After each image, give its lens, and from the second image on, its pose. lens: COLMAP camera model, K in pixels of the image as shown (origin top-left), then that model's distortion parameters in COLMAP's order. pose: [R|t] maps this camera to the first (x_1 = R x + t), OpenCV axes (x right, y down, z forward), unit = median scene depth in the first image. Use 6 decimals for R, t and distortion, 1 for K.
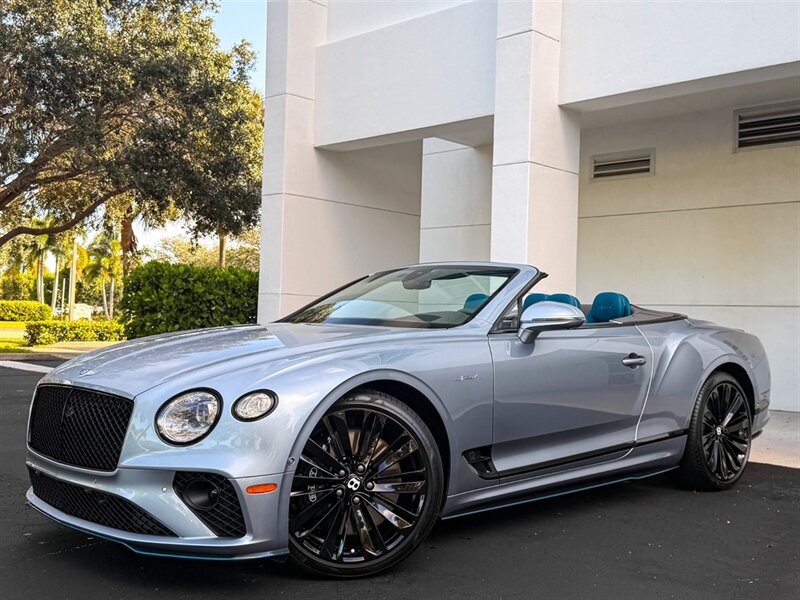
lens RADIAL K [[863.3, 0, 414.1], [0, 863.3, 278.8], [0, 0, 1]] dist [0.173115, -0.369644]
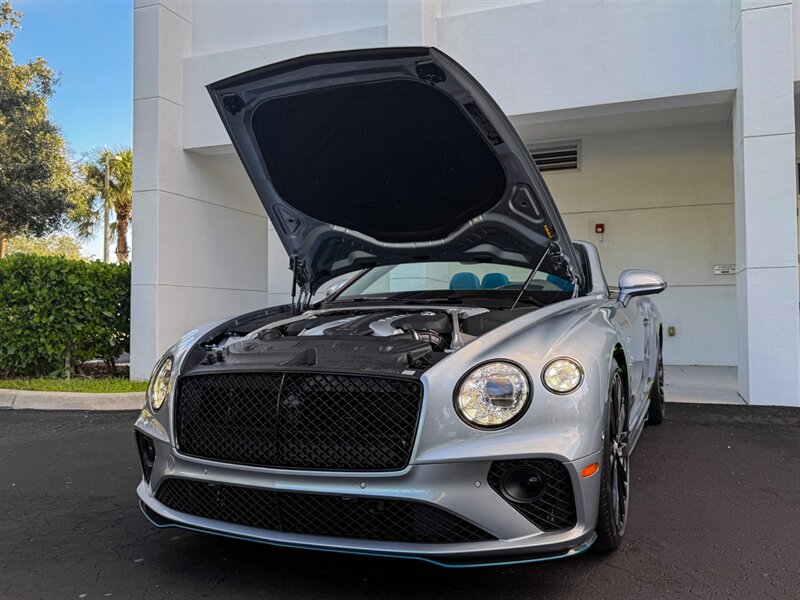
lens RADIAL K [[644.2, 0, 433.3], [0, 644.2, 298.8], [0, 0, 1]] dist [-0.004742, -0.003524]
pose [[0.913988, -0.021916, 0.405149, -0.166583], [0.010376, 0.999476, 0.030657, 0.014207], [-0.405608, -0.023816, 0.913737, 0.140682]]
